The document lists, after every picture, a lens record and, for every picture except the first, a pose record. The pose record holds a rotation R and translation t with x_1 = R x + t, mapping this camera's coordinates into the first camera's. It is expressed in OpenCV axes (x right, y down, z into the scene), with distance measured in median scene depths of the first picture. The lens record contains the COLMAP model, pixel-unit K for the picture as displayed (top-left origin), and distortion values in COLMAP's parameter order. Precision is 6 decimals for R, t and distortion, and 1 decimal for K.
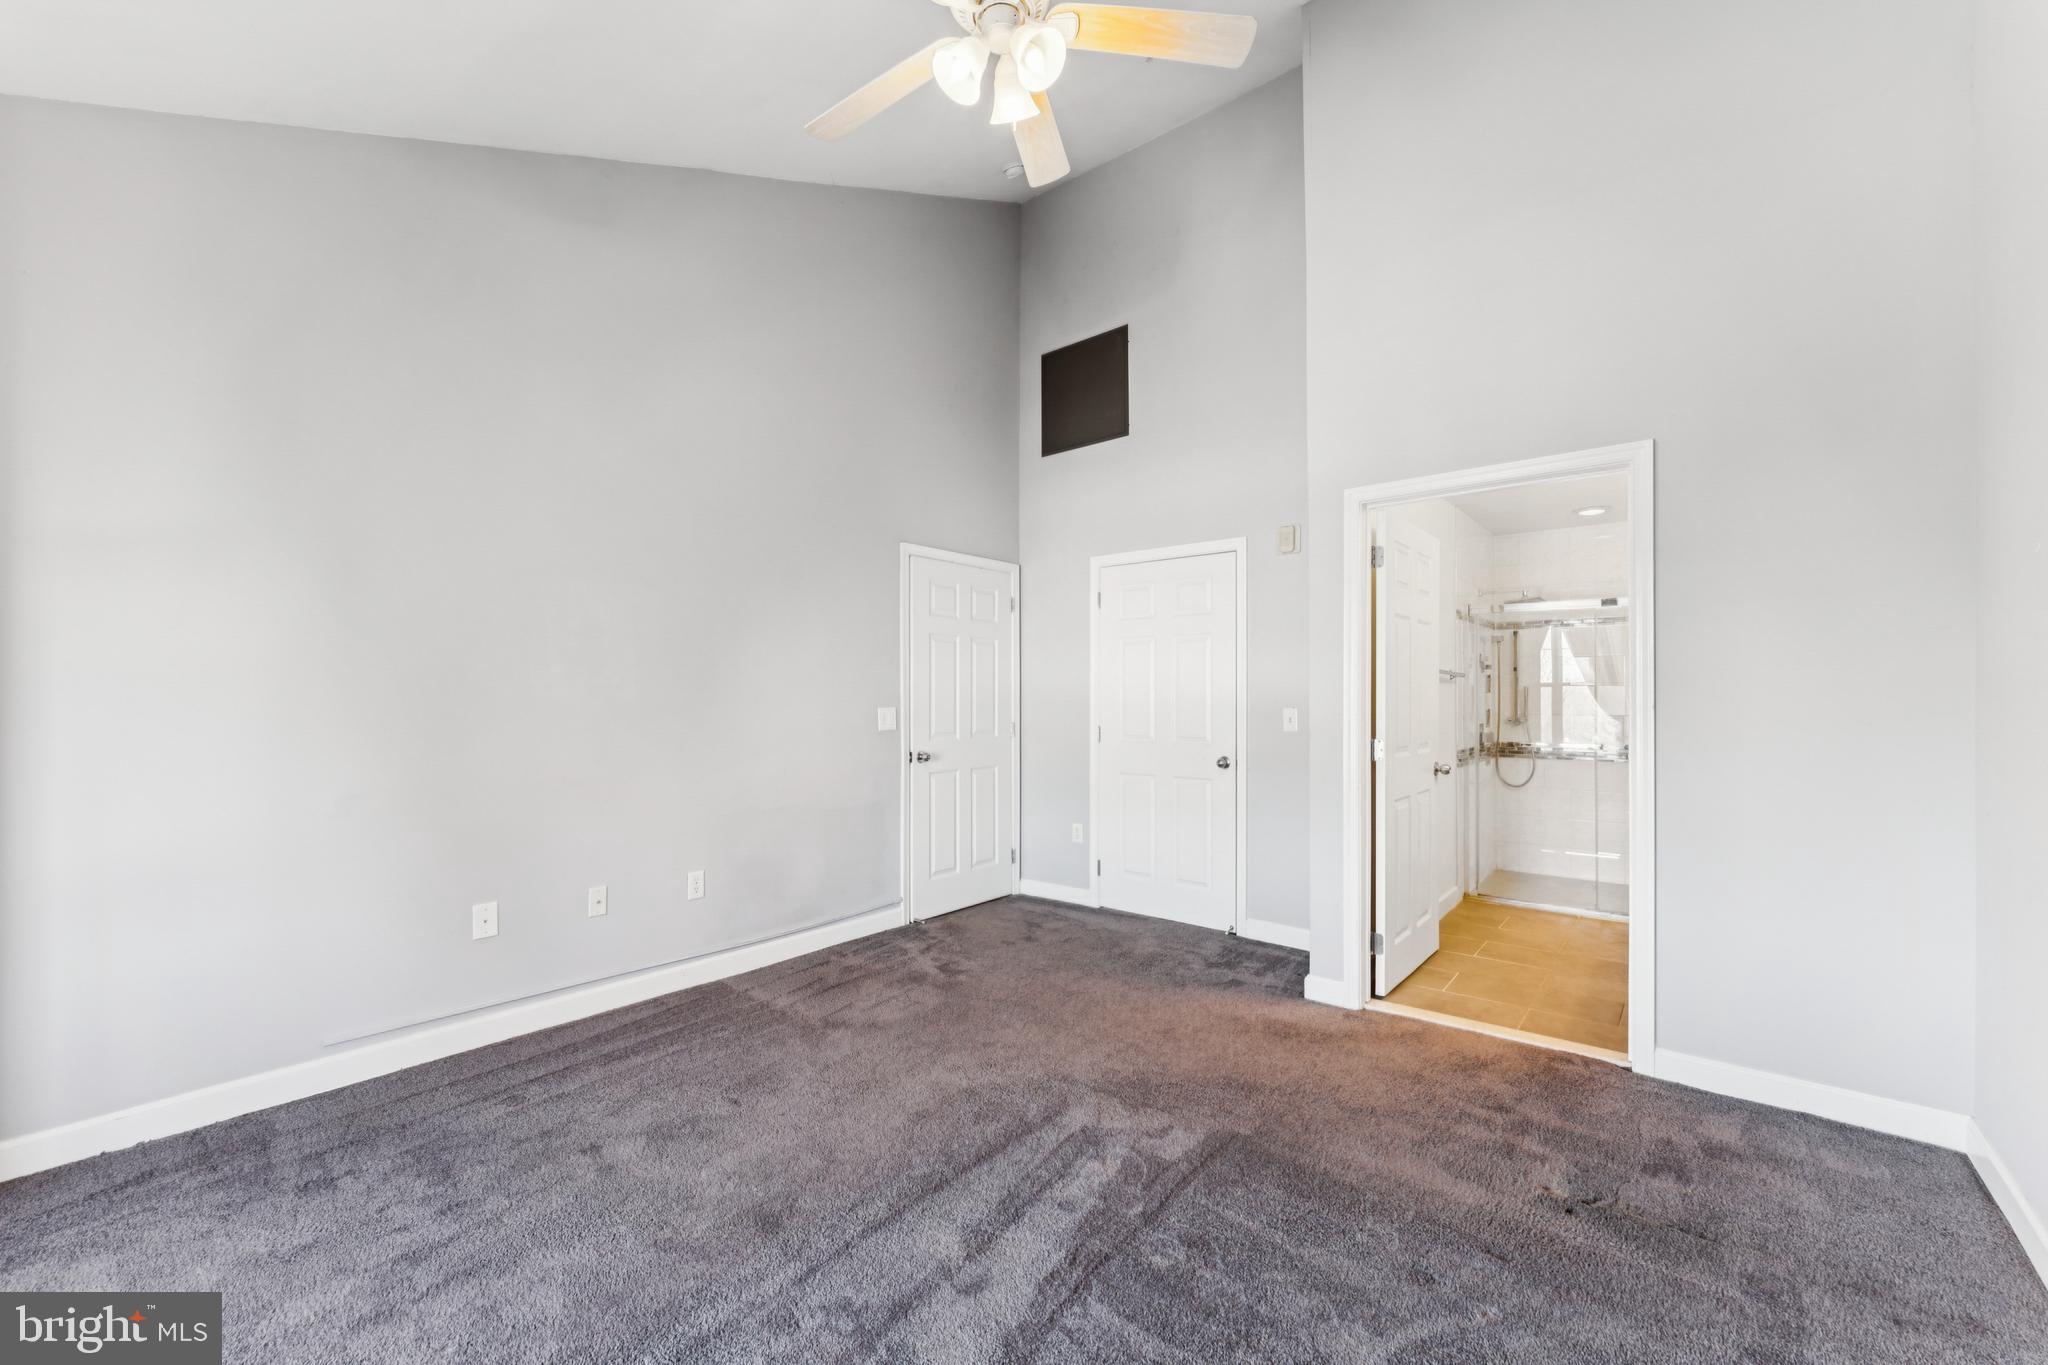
lens RADIAL K [[829.9, 0, 1005.7], [0, 829.9, 691.1], [0, 0, 1]] dist [-0.002264, -0.000416]
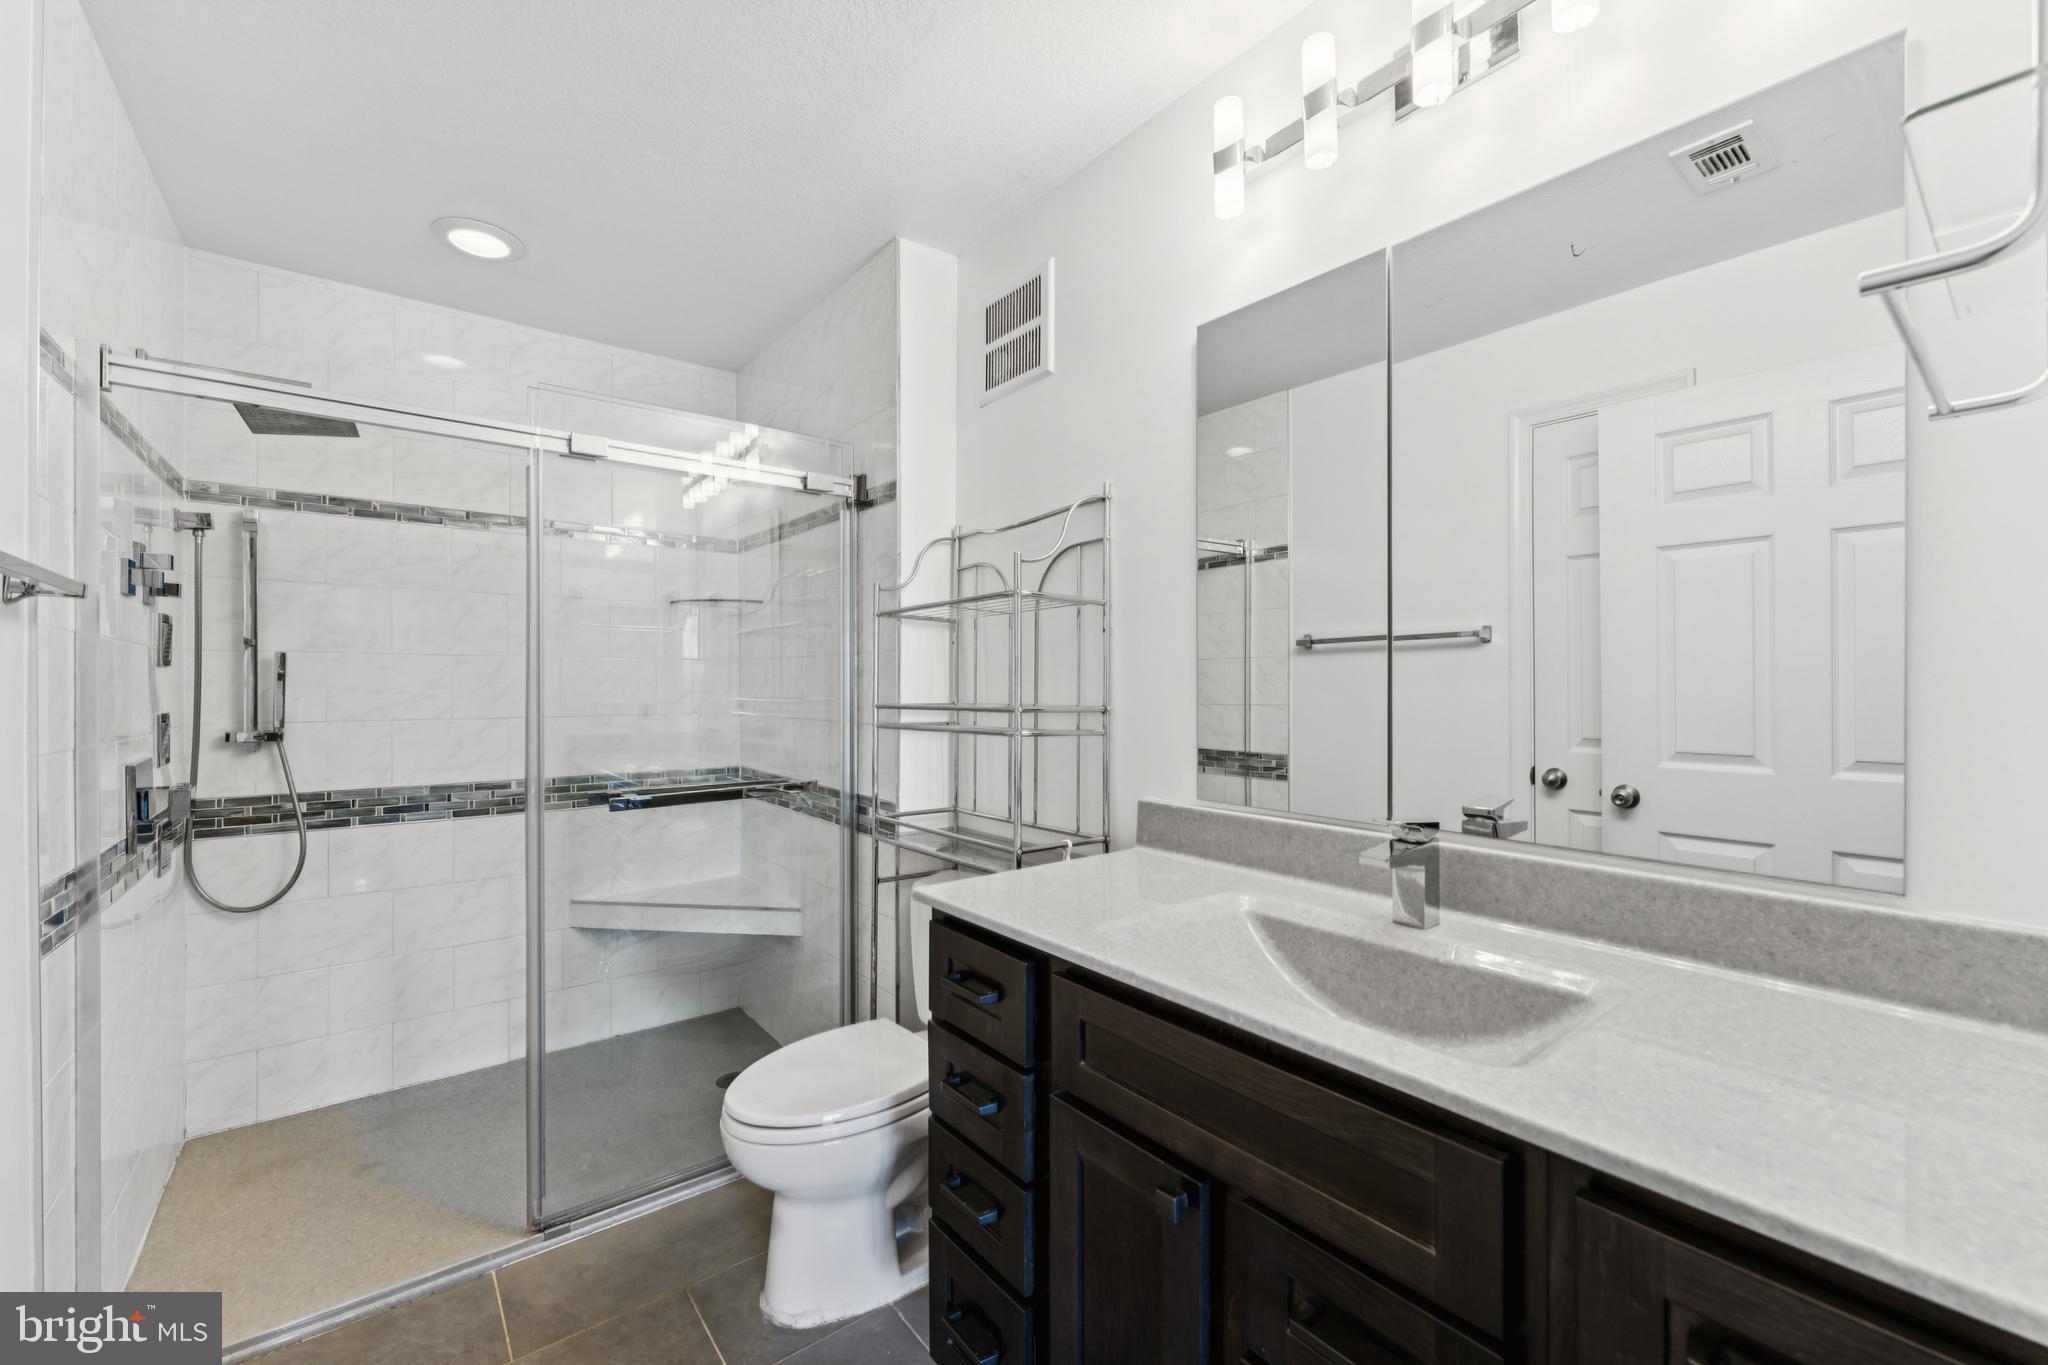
lens RADIAL K [[829.9, 0, 1007.4], [0, 829.9, 683.8], [0, 0, 1]] dist [-0.002264, -0.000416]
pose [[0.216515, 0.013671, 0.976184, 0.315631], [-0.009347, 0.999885, -0.011930, 0.010798], [-0.976235, -0.006541, 0.216618, 0.573644]]
